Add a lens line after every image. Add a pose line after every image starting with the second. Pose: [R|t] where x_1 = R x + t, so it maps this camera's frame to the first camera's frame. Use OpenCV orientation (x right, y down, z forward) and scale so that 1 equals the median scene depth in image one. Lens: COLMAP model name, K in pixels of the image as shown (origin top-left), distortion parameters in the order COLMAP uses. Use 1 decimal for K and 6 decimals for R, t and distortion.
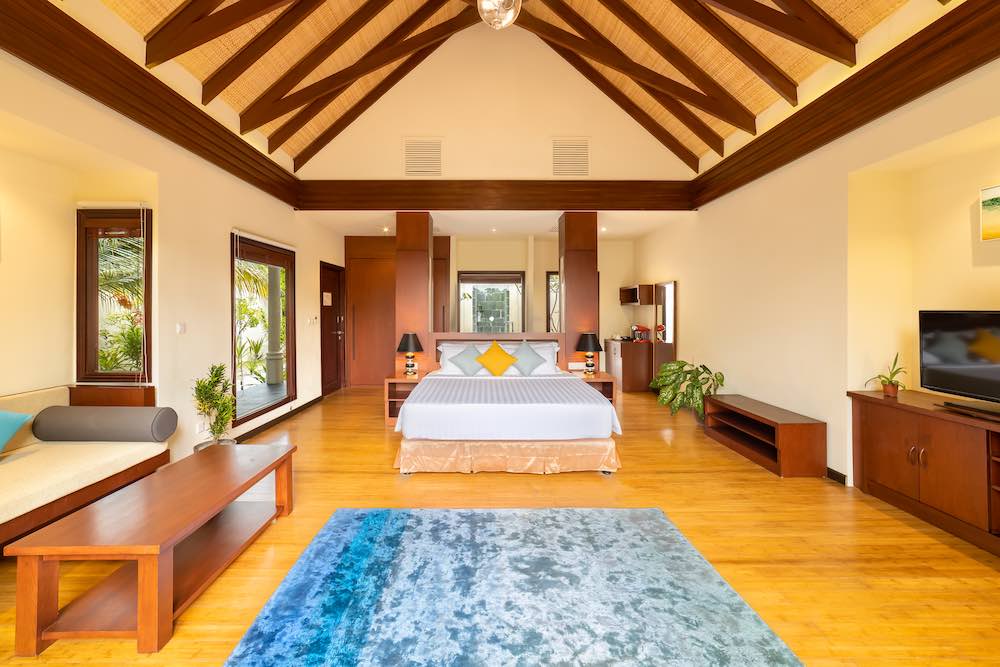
lens RADIAL K [[386.5, 0, 519.8], [0, 386.5, 312.1], [0, 0, 1]] dist [-0.008096, 0.000183]
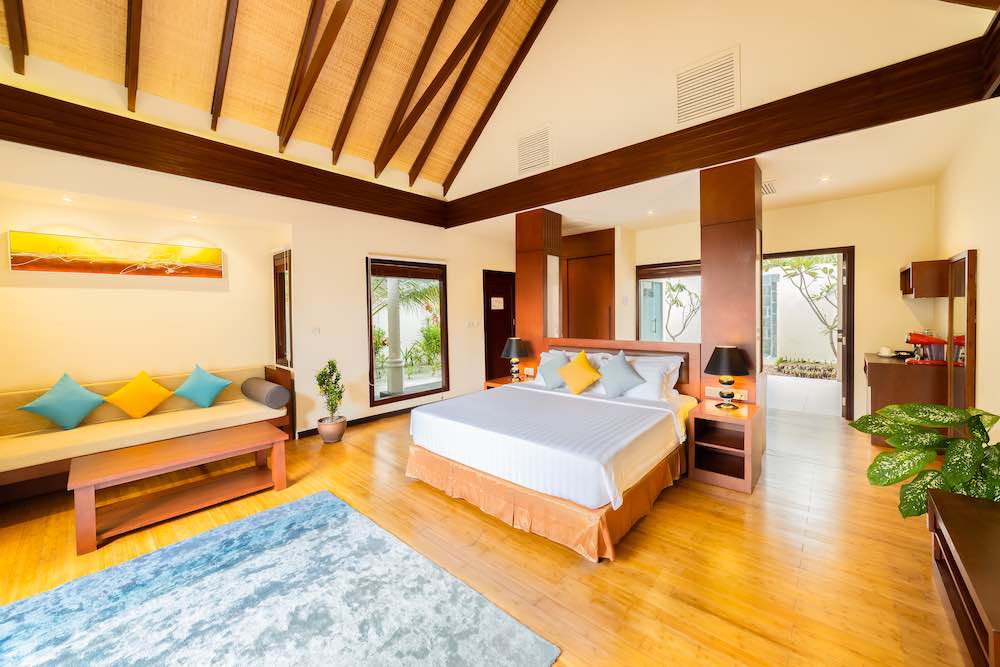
lens RADIAL K [[386.5, 0, 488.7], [0, 386.5, 317.9], [0, 0, 1]] dist [-0.008096, 0.000183]
pose [[0.733086, -0.002393, -0.680132, 0.349230], [0.014685, 0.999816, 0.012310, -0.007741], [0.679978, -0.019012, 0.732986, 0.253588]]
